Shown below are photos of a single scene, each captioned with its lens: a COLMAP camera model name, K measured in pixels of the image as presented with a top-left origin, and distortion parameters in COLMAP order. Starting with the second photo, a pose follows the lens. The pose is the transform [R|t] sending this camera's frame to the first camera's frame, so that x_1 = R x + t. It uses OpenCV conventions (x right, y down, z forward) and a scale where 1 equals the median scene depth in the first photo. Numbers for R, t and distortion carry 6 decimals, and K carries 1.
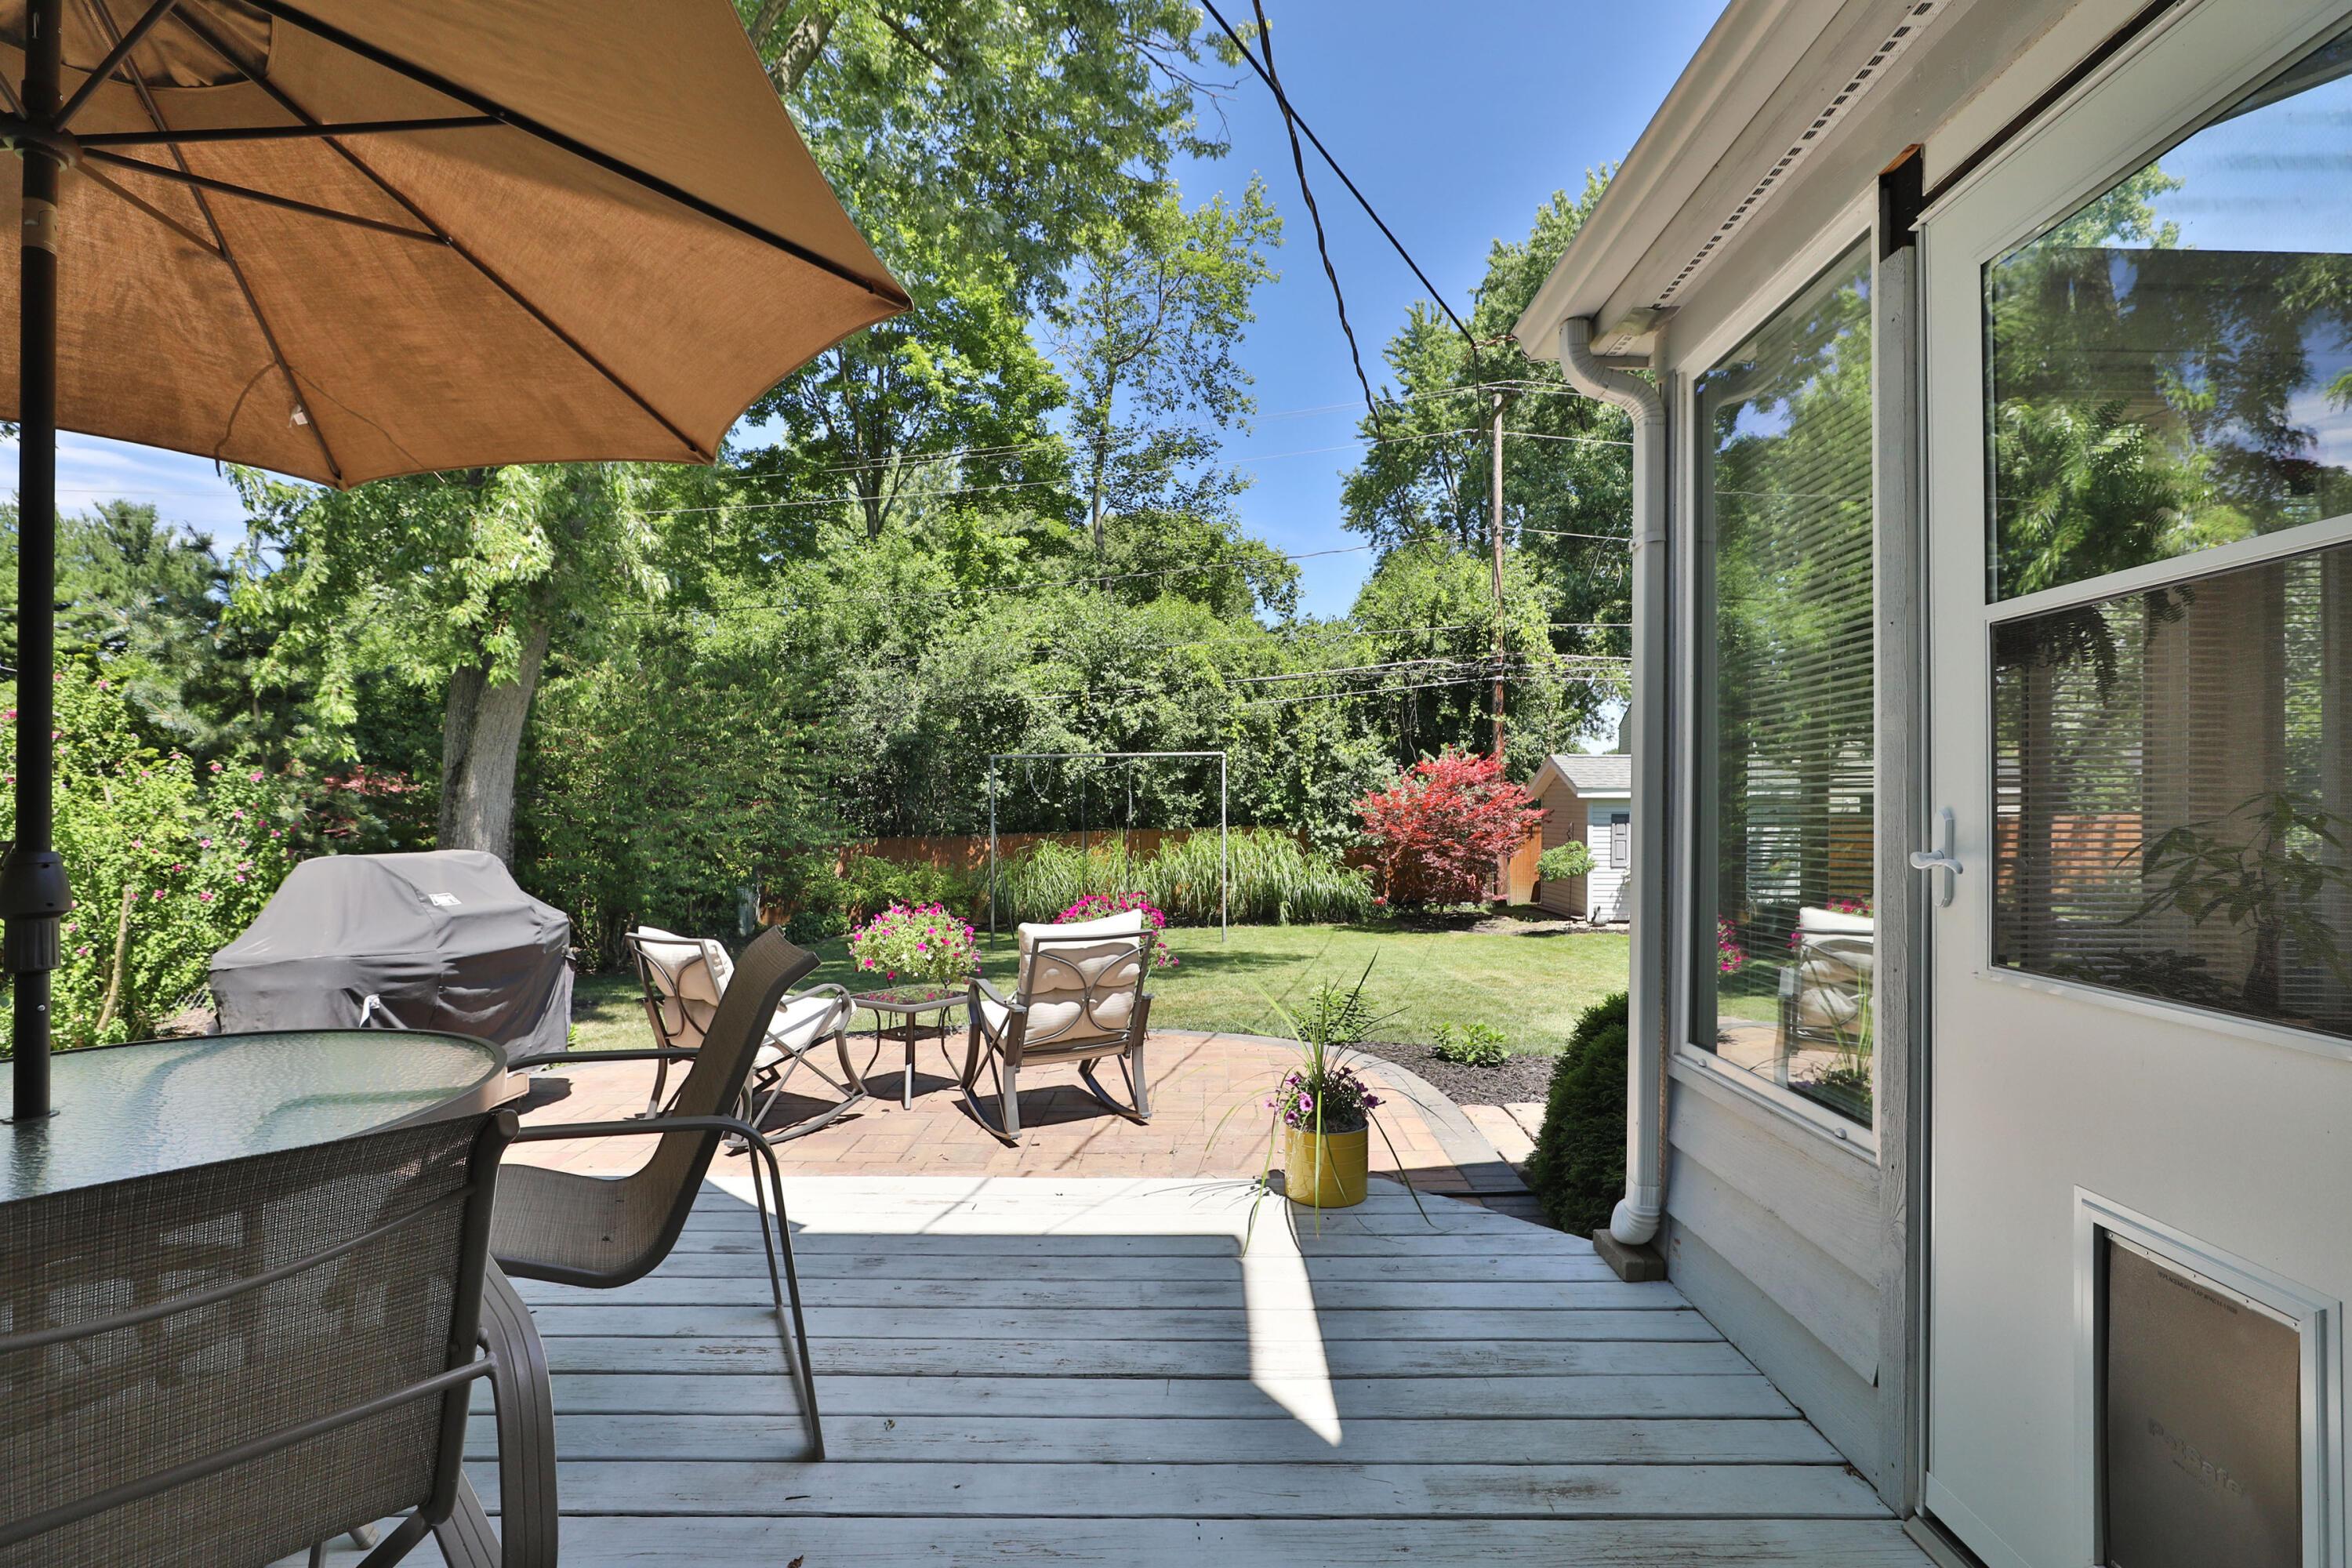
lens RADIAL K [[1143.4, 0, 1174.0], [0, 1143.4, 744.1], [0, 0, 1]] dist [-0.037039, -0.000179]
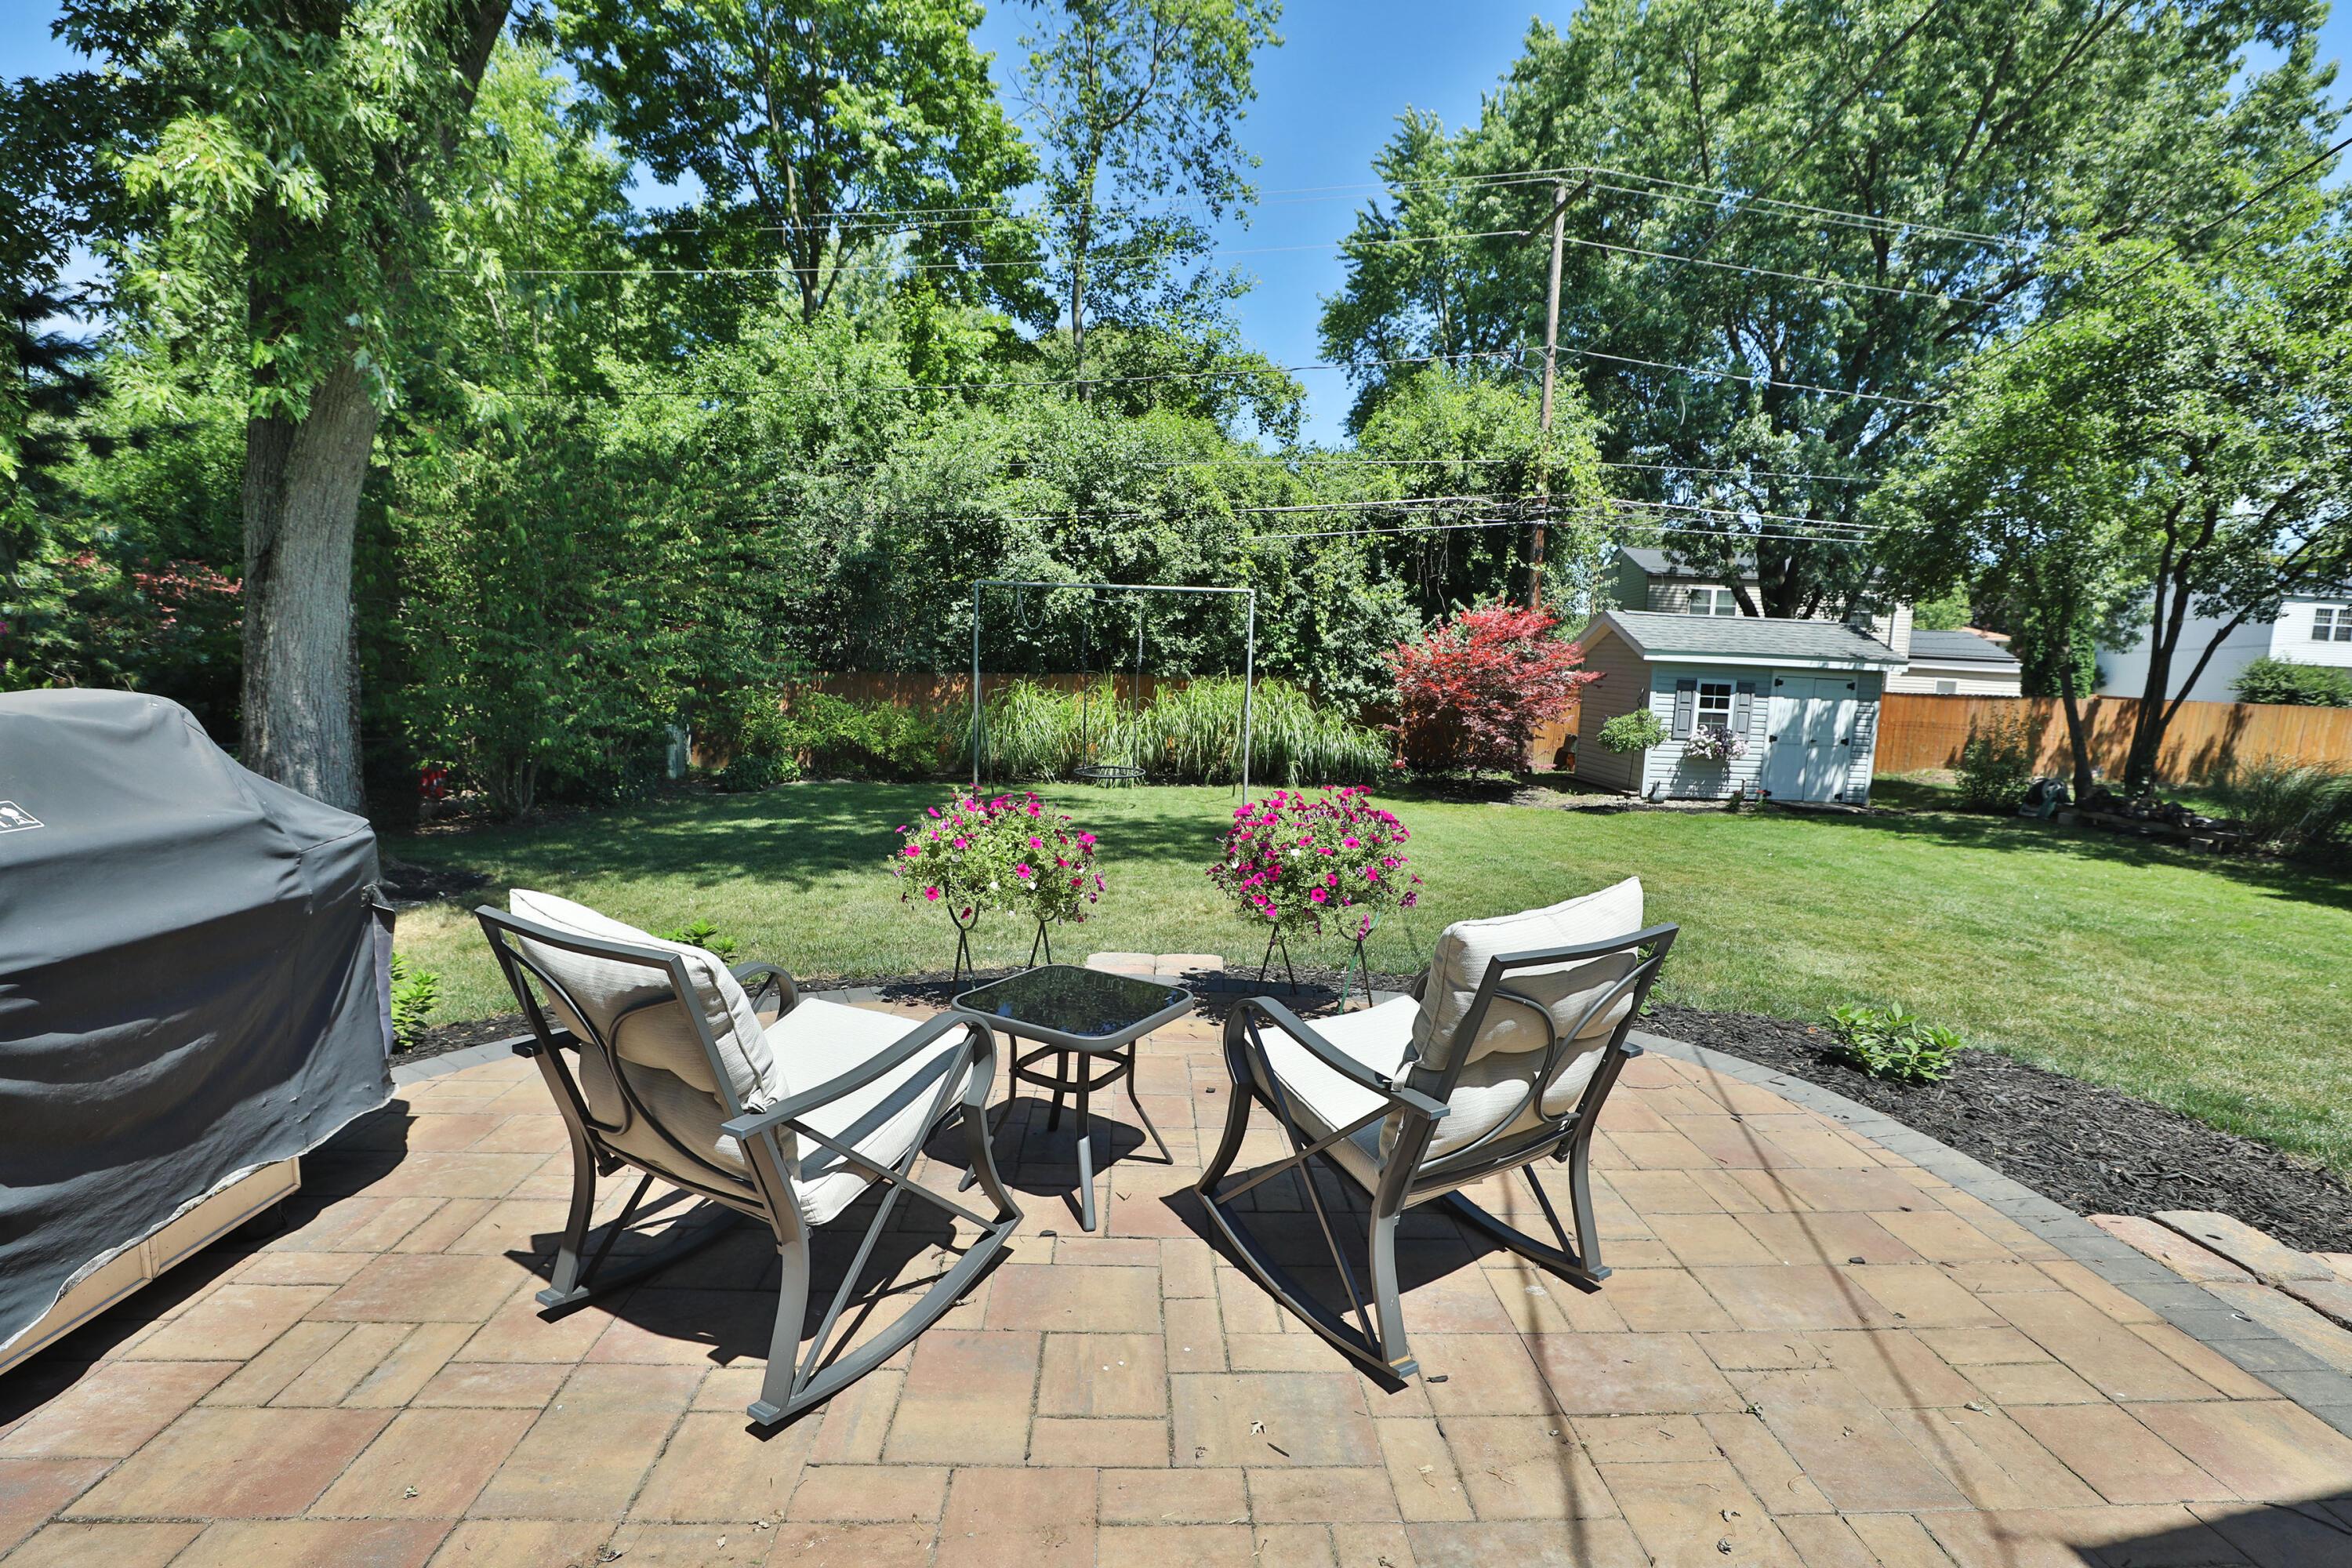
lens RADIAL K [[1080.4, 0, 1176.0], [0, 1080.4, 784.0], [0, 0, 1]] dist [-0.022364, -0.000610]
pose [[0.995556, 0.029865, 0.089310, -0.067019], [-0.045088, 0.983779, 0.173626, 0.010482], [-0.082676, -0.176881, 0.980754, 0.152866]]
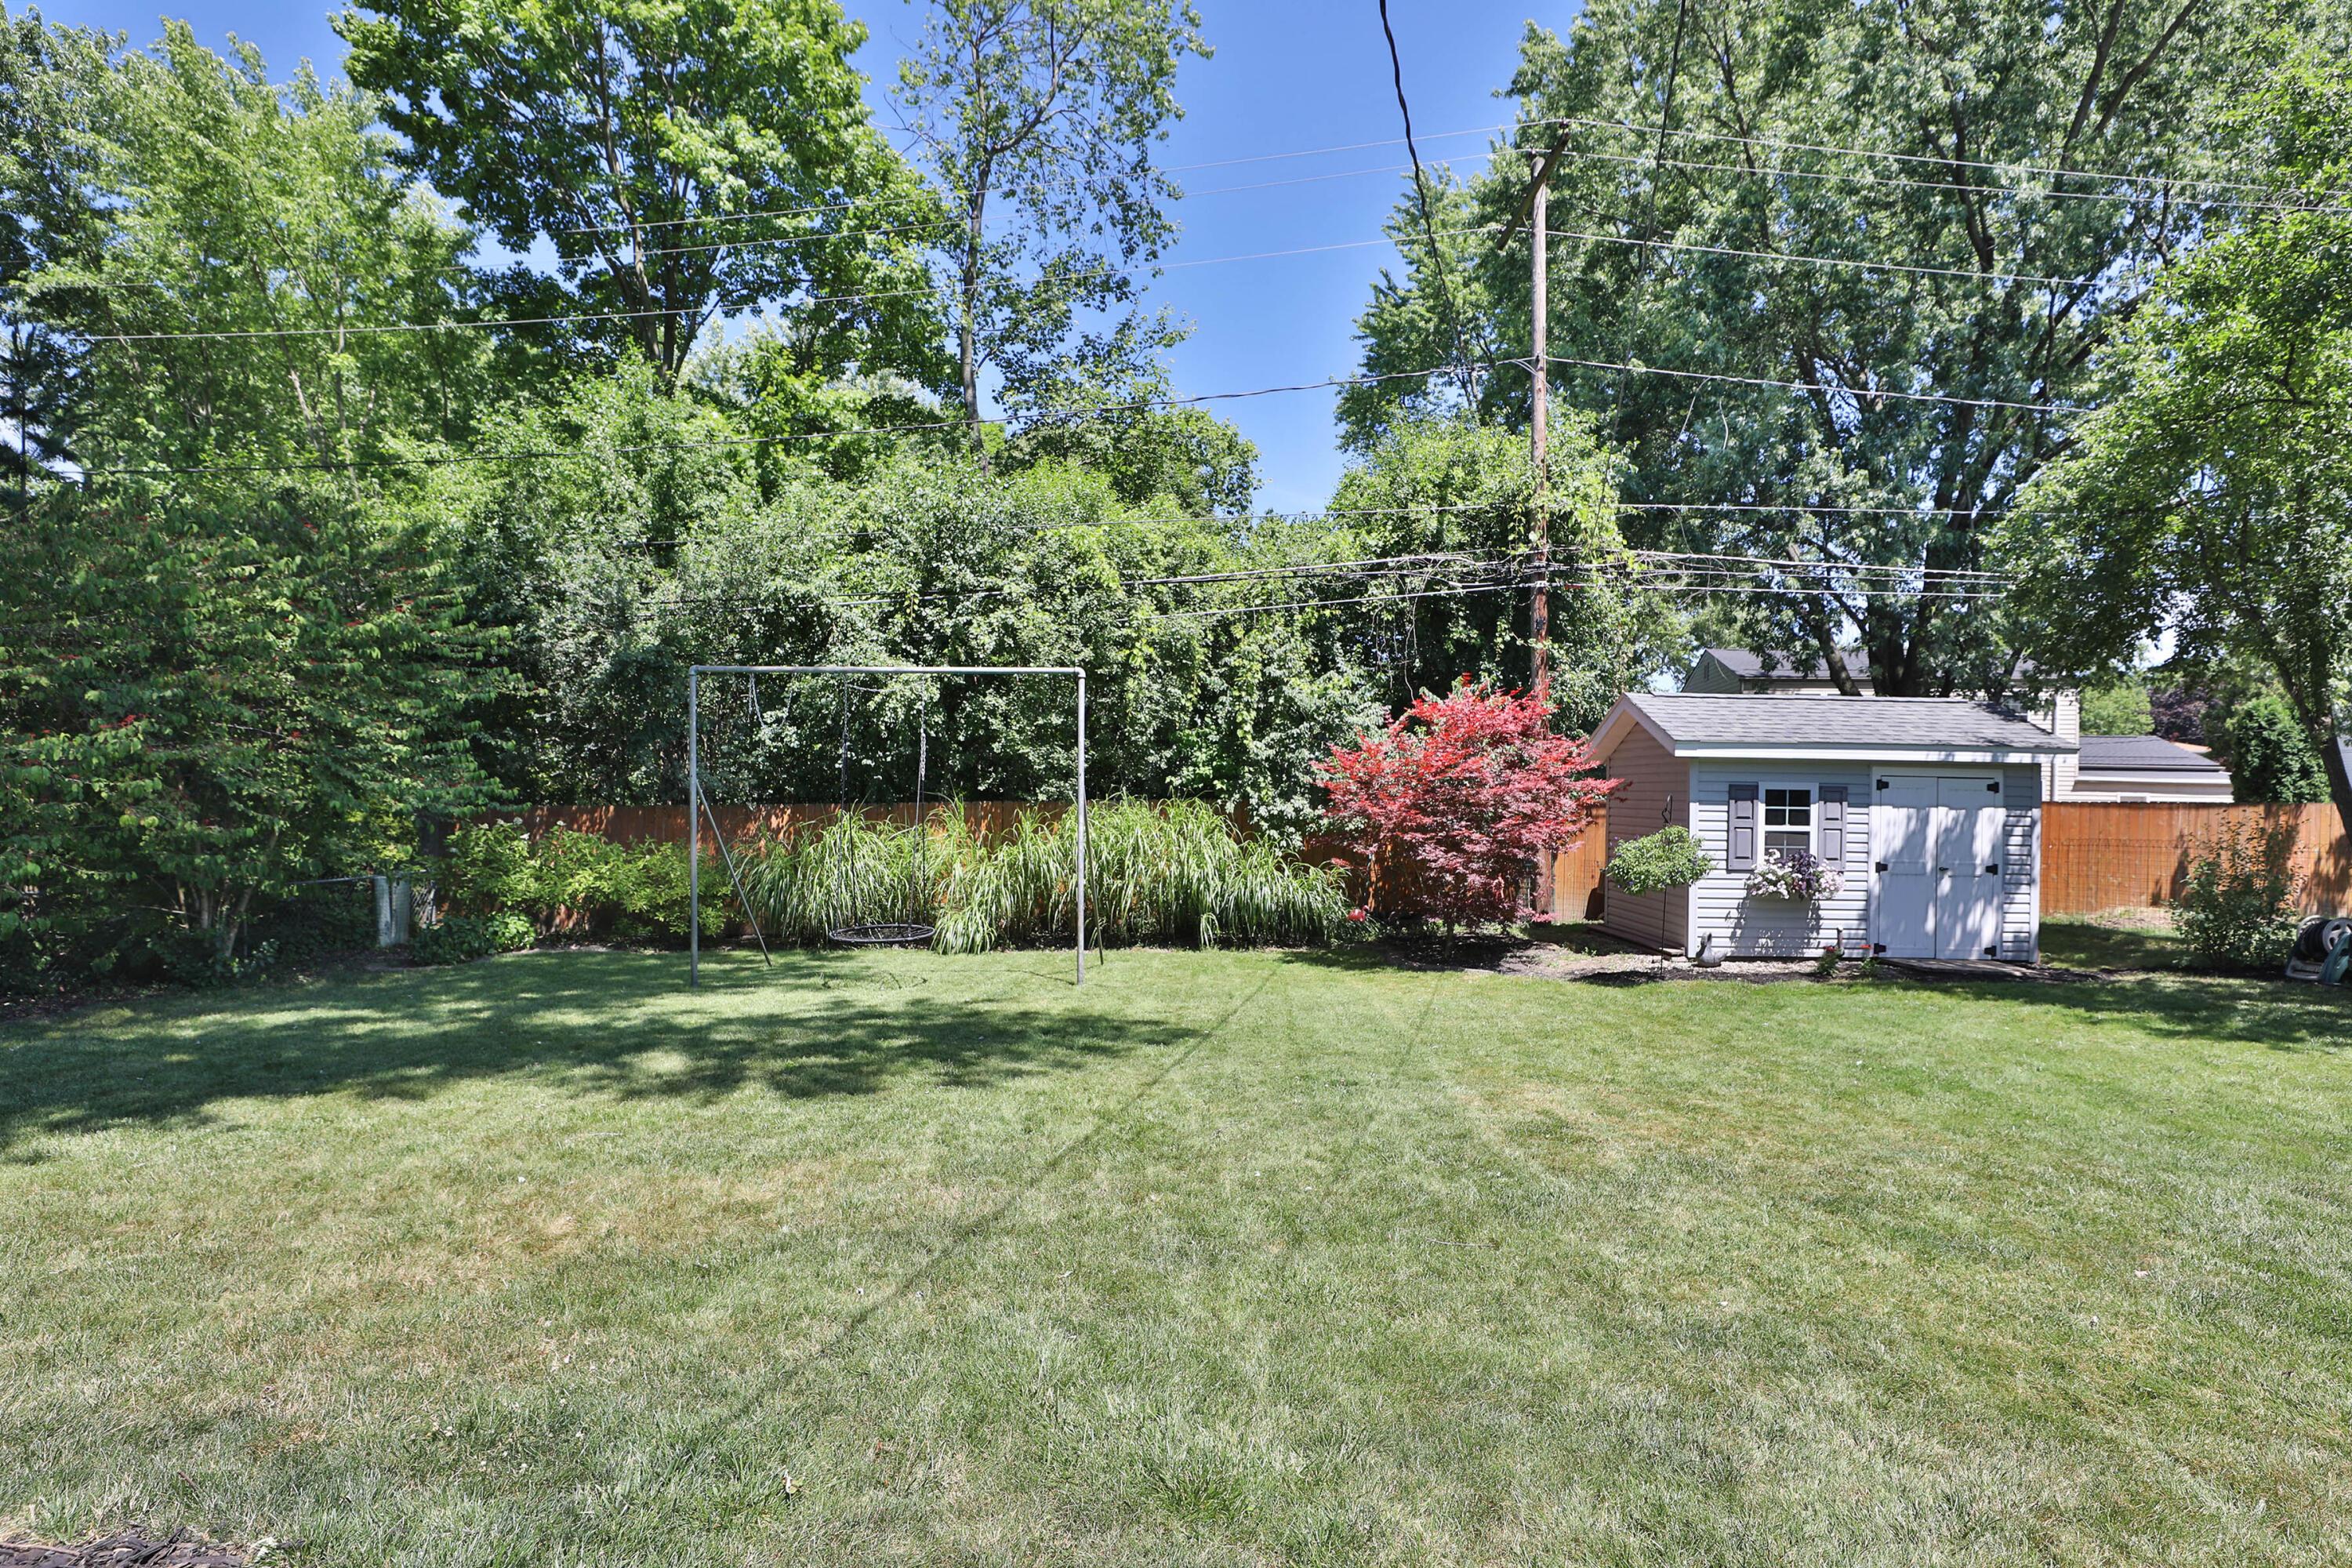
lens RADIAL K [[1184.8, 0, 1176.0], [0, 1184.8, 784.0], [0, 0, 1]] dist [-0.015618, 0.000685]
pose [[0.999518, 0.017159, 0.025855, 0.054490], [-0.018334, 0.998777, 0.045907, 0.030097], [-0.025036, -0.046359, 0.998611, 0.298703]]
